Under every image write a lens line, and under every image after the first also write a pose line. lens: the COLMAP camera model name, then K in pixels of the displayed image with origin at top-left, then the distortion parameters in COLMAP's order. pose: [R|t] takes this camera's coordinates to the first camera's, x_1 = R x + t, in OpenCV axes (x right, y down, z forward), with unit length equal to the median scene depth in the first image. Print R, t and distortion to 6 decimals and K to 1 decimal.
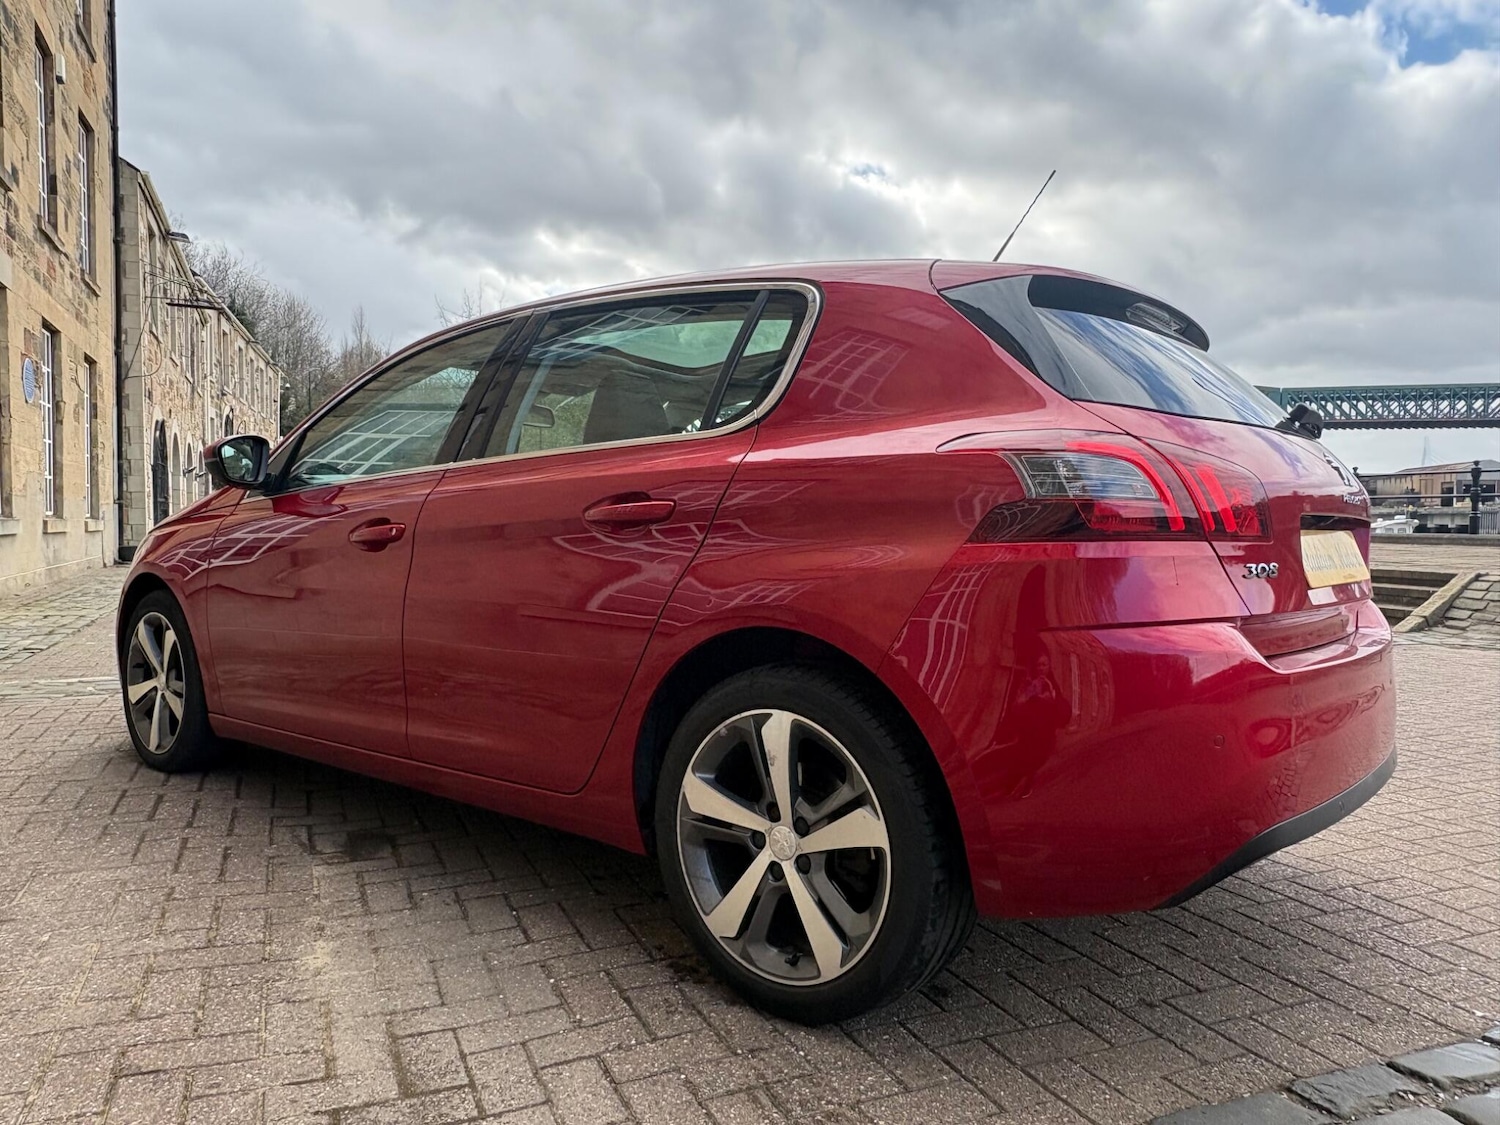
lens RADIAL K [[1059.0, 0, 742.6], [0, 1059.0, 566.0], [0, 0, 1]] dist [0.000159, 0.002870]
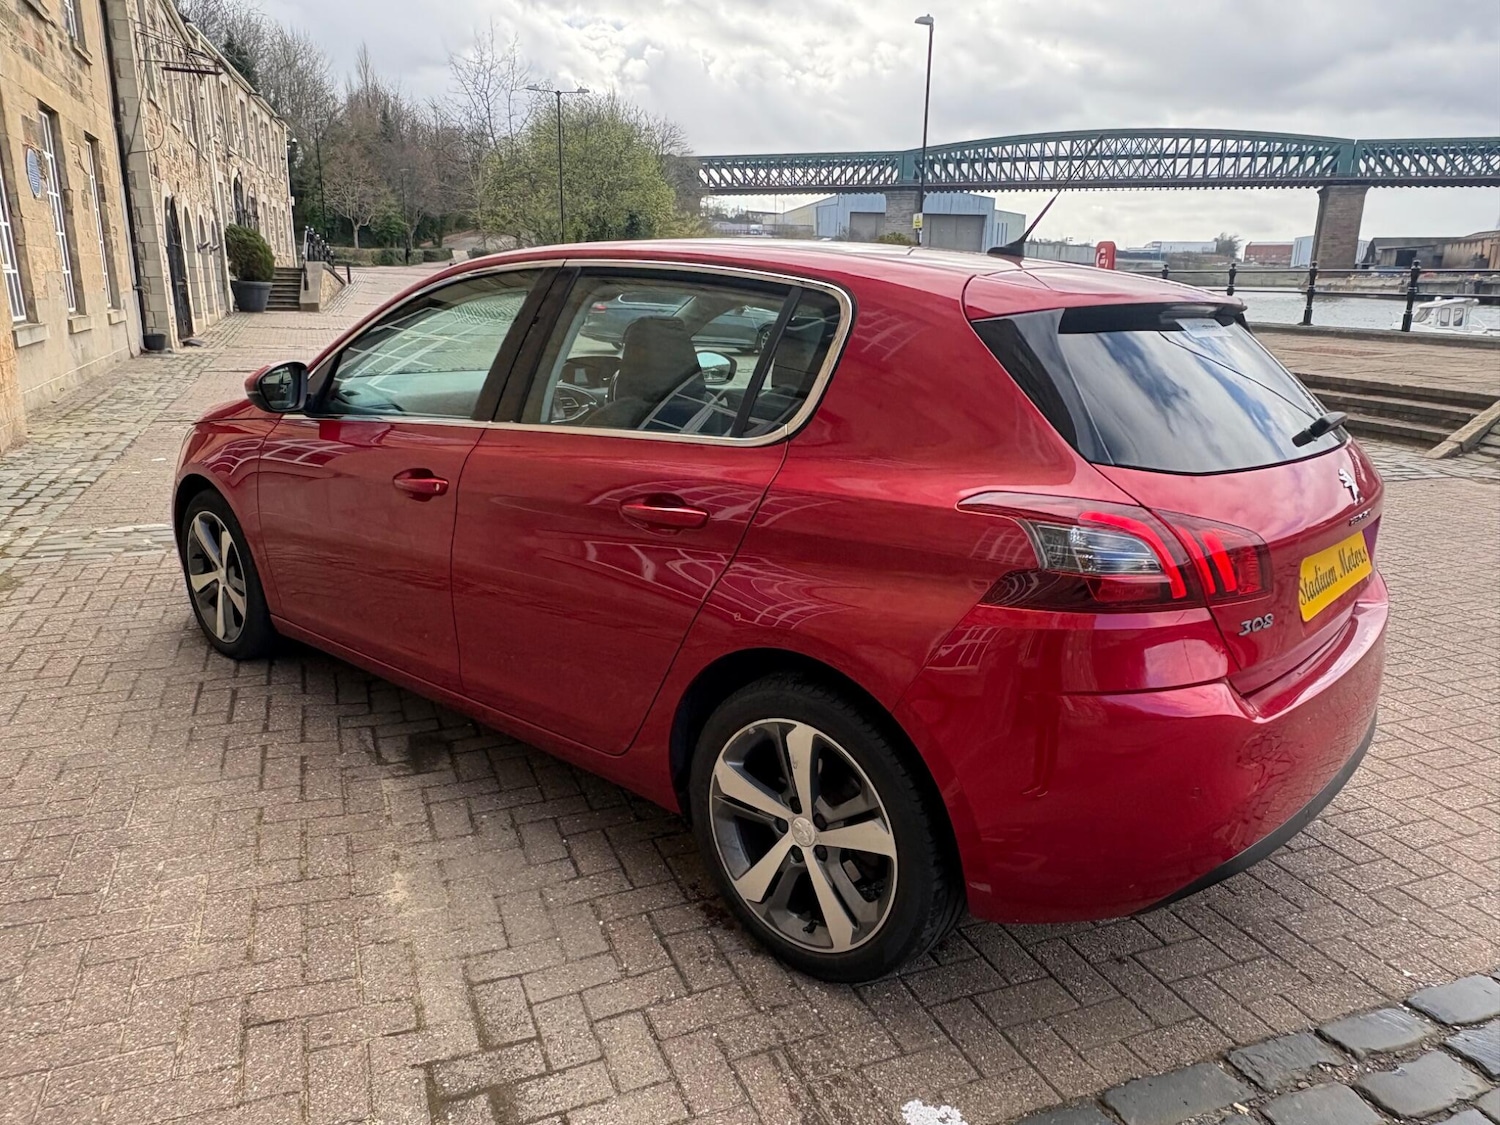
lens RADIAL K [[1060.0, 0, 746.4], [0, 1060.0, 571.3], [0, 0, 1]] dist [0.000614, 0.002343]
pose [[0.999690, 0.013964, -0.020616, -0.002284], [-0.009006, 0.974666, 0.223485, -0.181315], [0.023214, -0.223230, 0.974489, -0.028118]]
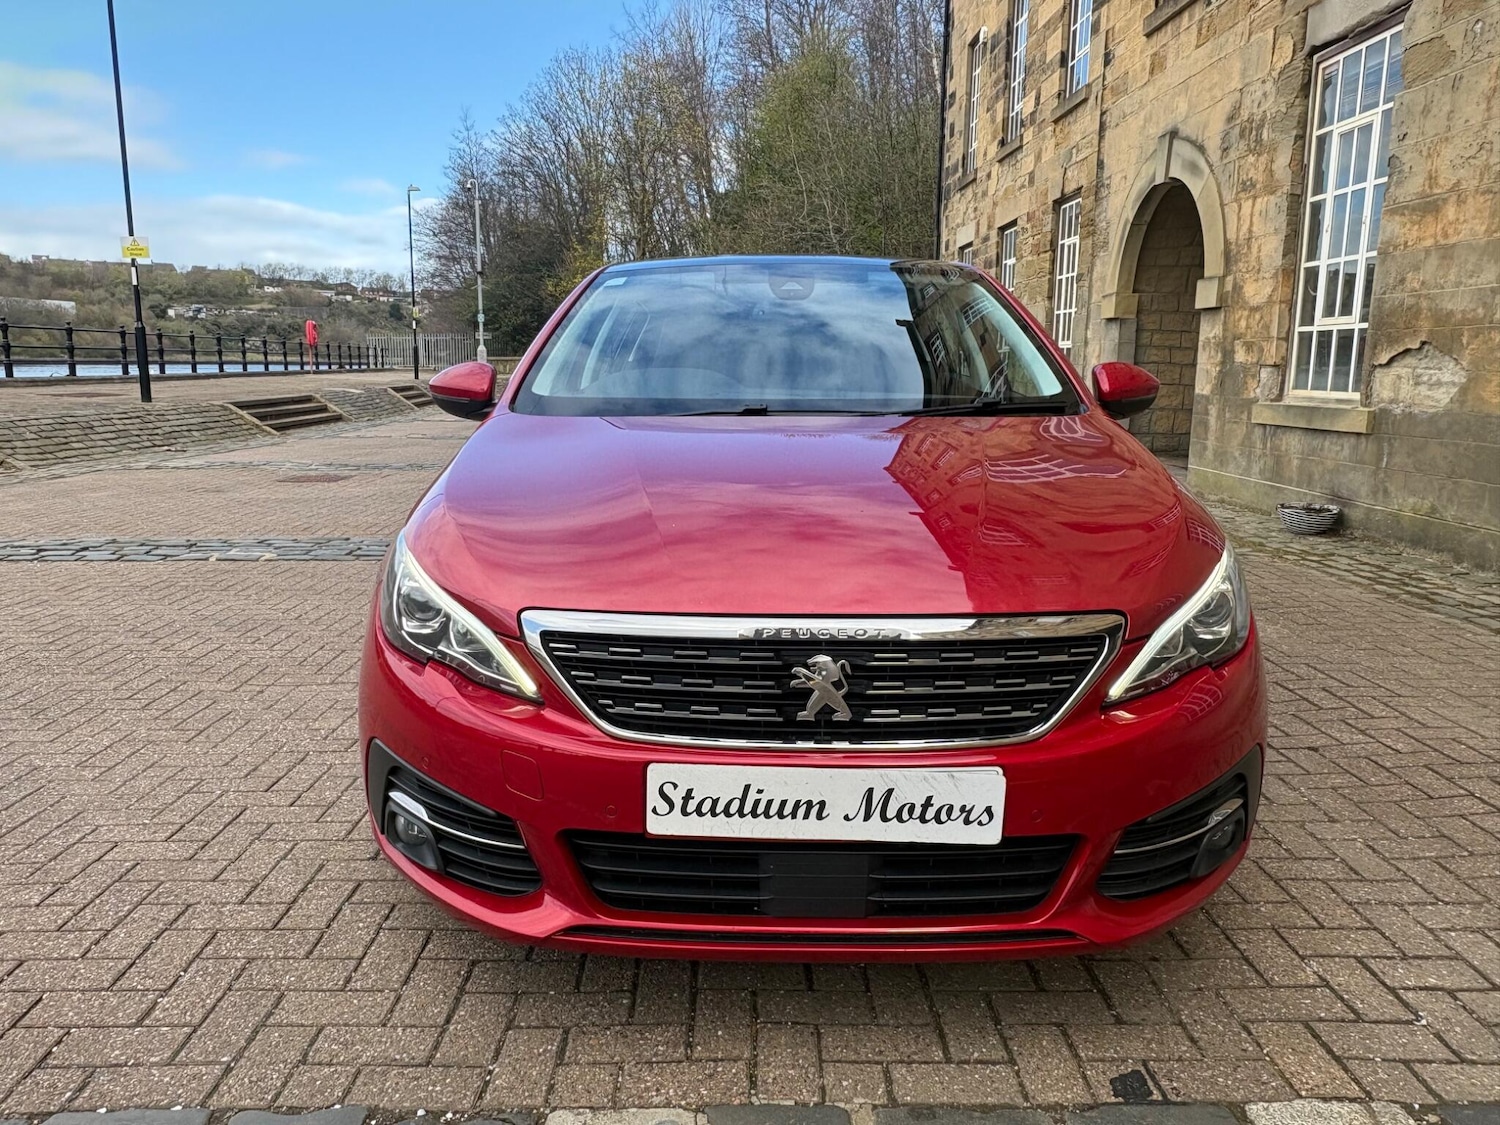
lens RADIAL K [[1081.9, 0, 741.0], [0, 1081.9, 564.9], [0, 0, 1]] dist [-0.002933, 0.004257]
pose [[-0.924736, -0.082971, 0.371455, -0.445523], [0.003485, 0.974063, 0.226250, -0.196742], [-0.380593, 0.210516, -0.900462, 2.679854]]
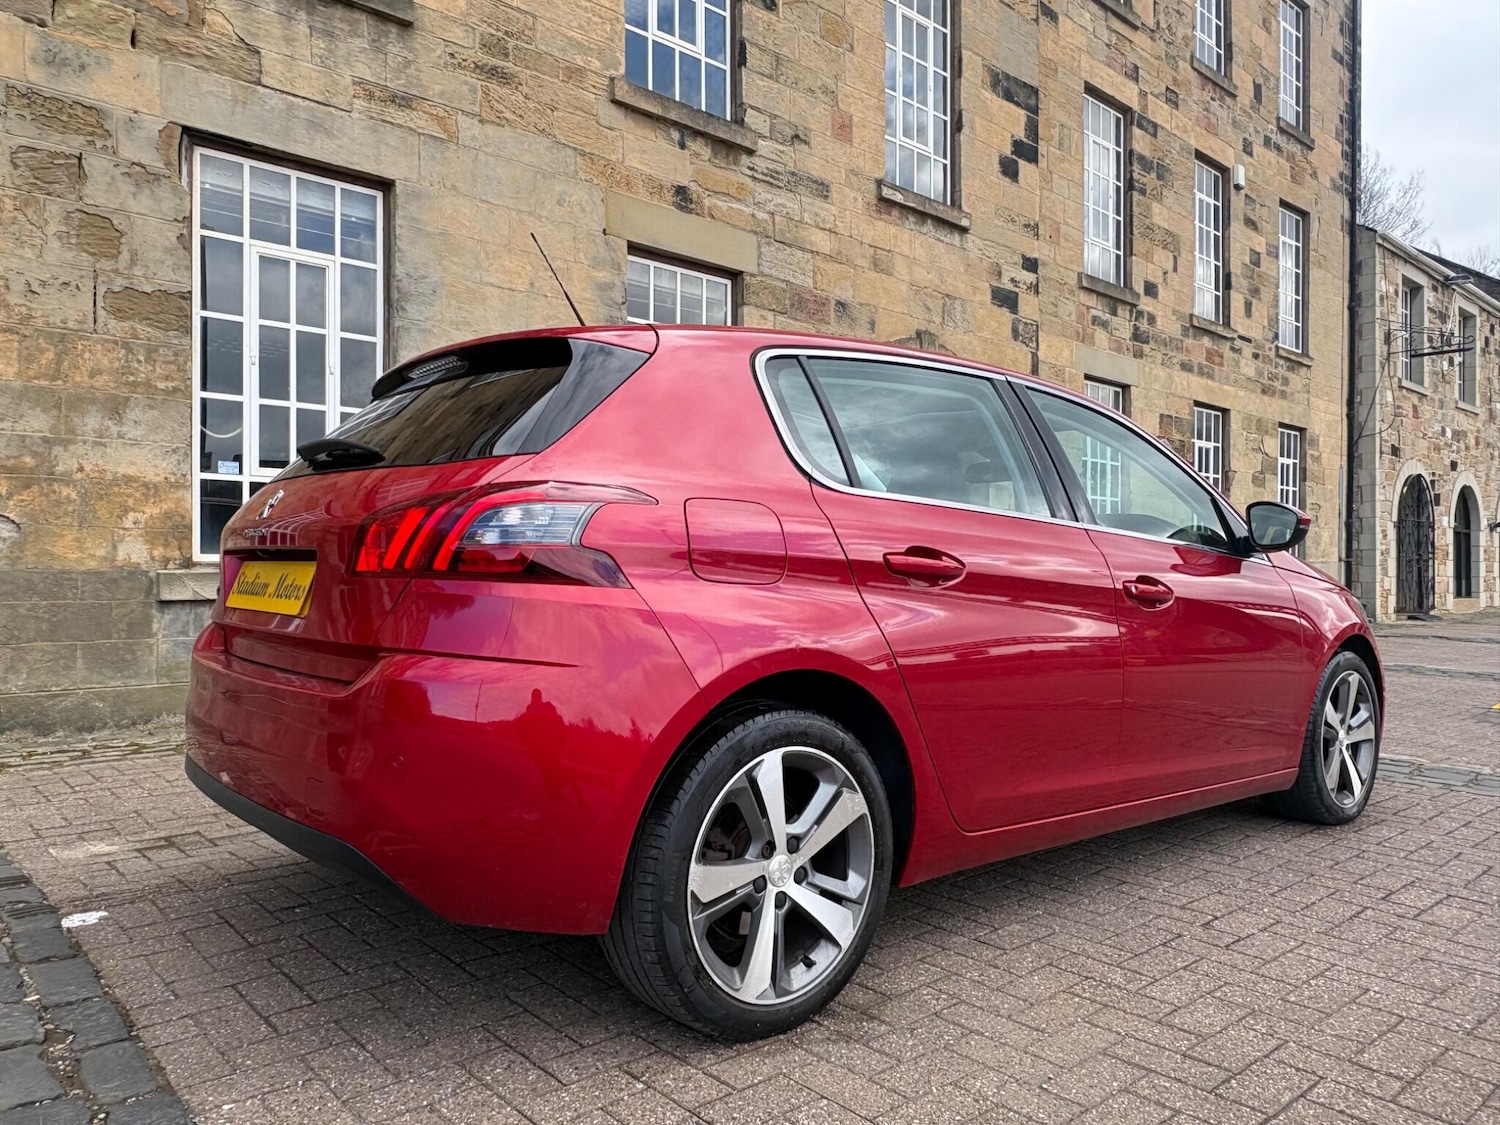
lens RADIAL K [[1054.6, 0, 739.1], [0, 1054.6, 567.2], [0, 0, 1]] dist [-0.001546, 0.004130]
pose [[0.314154, -0.008881, -0.949331, 1.194715], [-0.044168, 0.998737, -0.023959, -0.020633], [0.948344, 0.049457, 0.313365, 0.790686]]
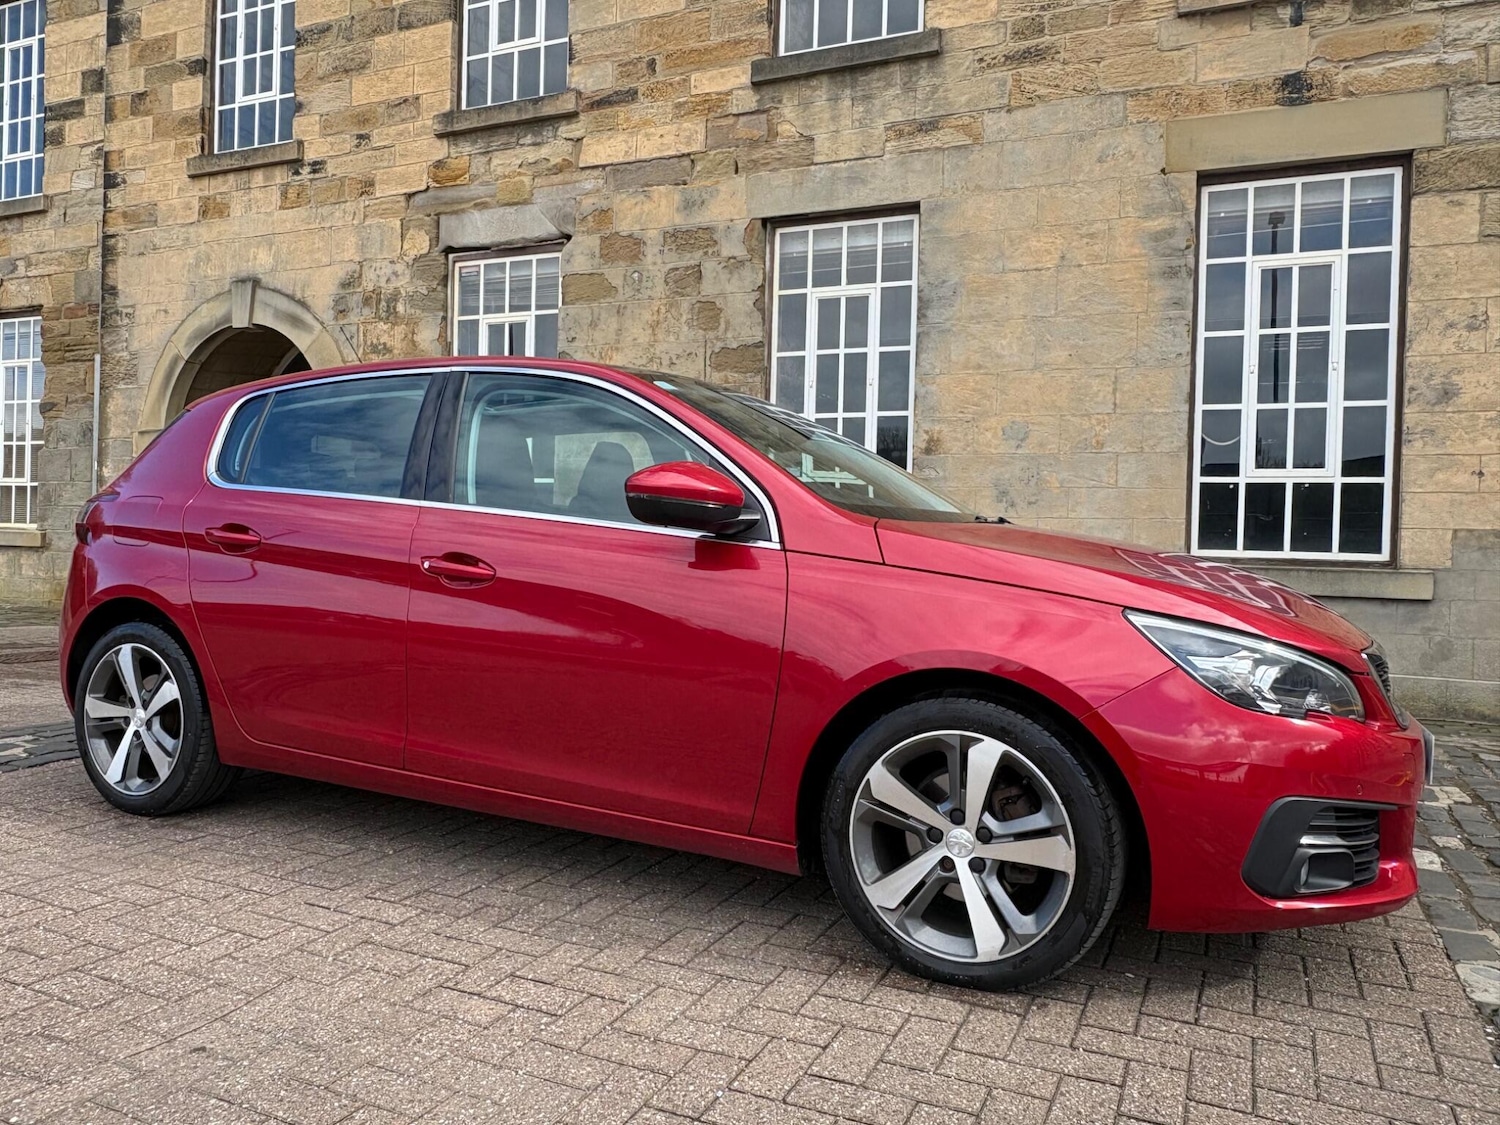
lens RADIAL K [[1083.6, 0, 751.8], [0, 1083.6, 553.5], [0, 0, 1]] dist [-0.004084, 0.003106]
pose [[-0.738410, -0.020022, -0.674054, 0.827095], [-0.061837, 0.997358, 0.038116, -0.112000], [0.671510, 0.069827, -0.737698, 2.467719]]
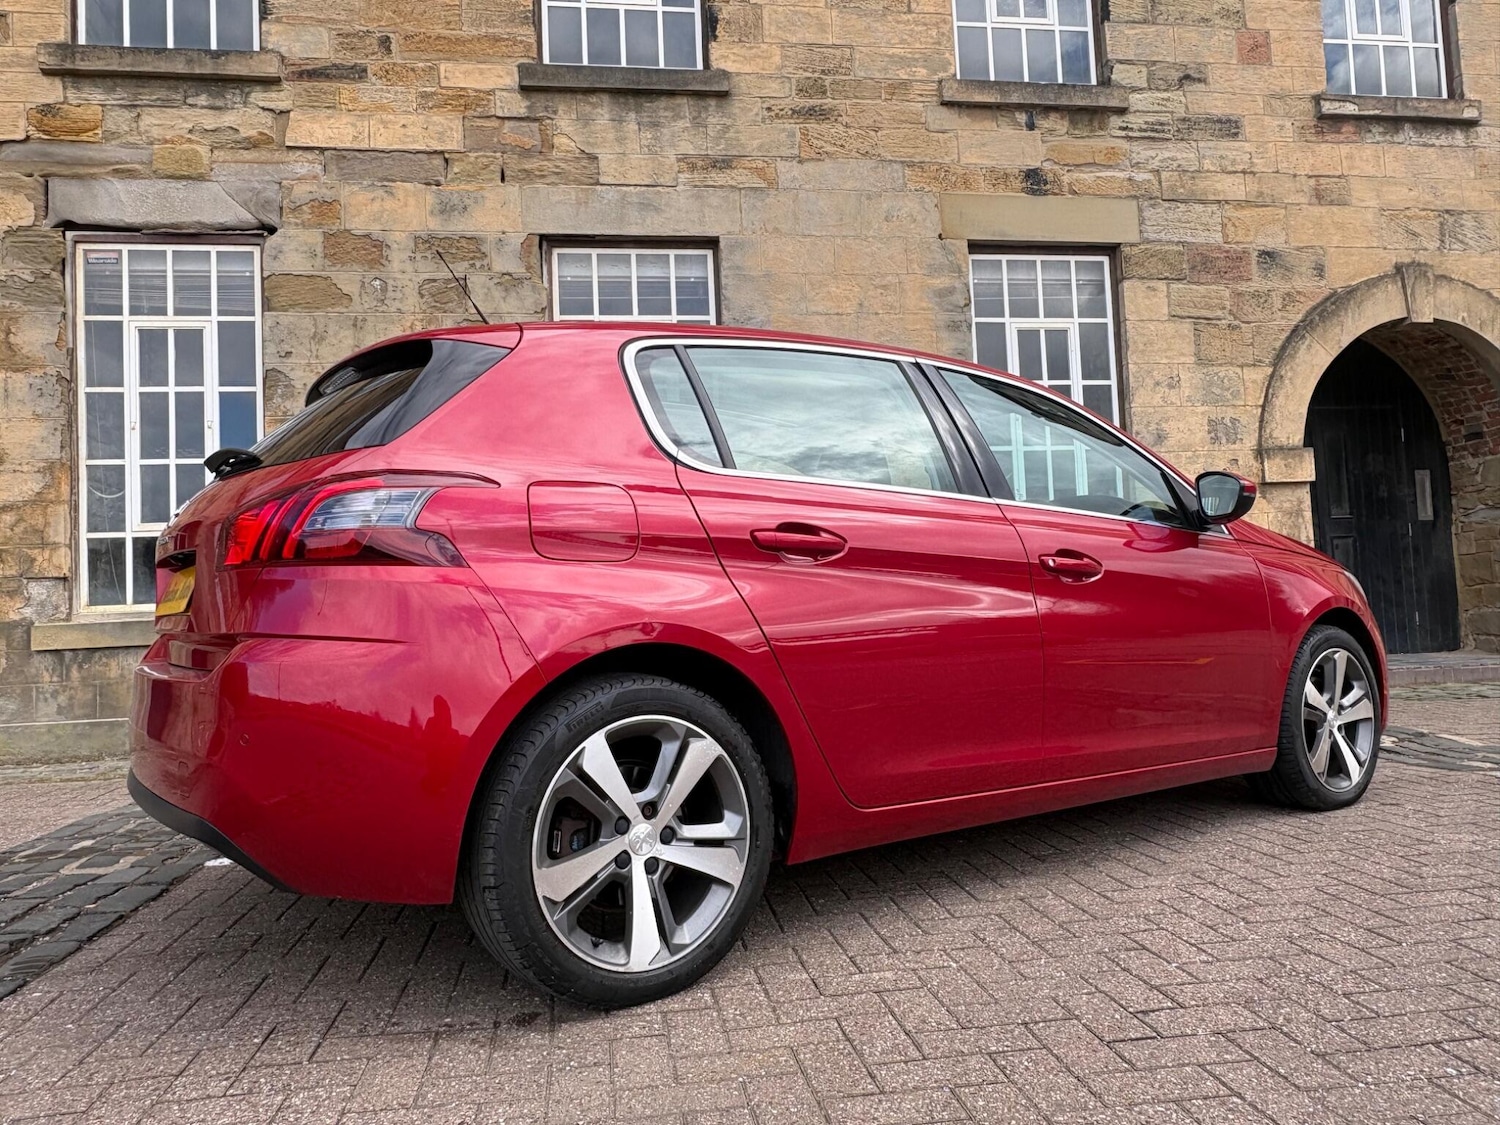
lens RADIAL K [[1055.4, 0, 738.8], [0, 1055.4, 554.5], [0, 0, 1]] dist [-0.003419, 0.004638]
pose [[-0.258133, -0.053327, -0.964636, 1.153722], [-0.004429, 0.998530, -0.054016, 0.005760], [0.966099, -0.009671, -0.257990, 1.442736]]
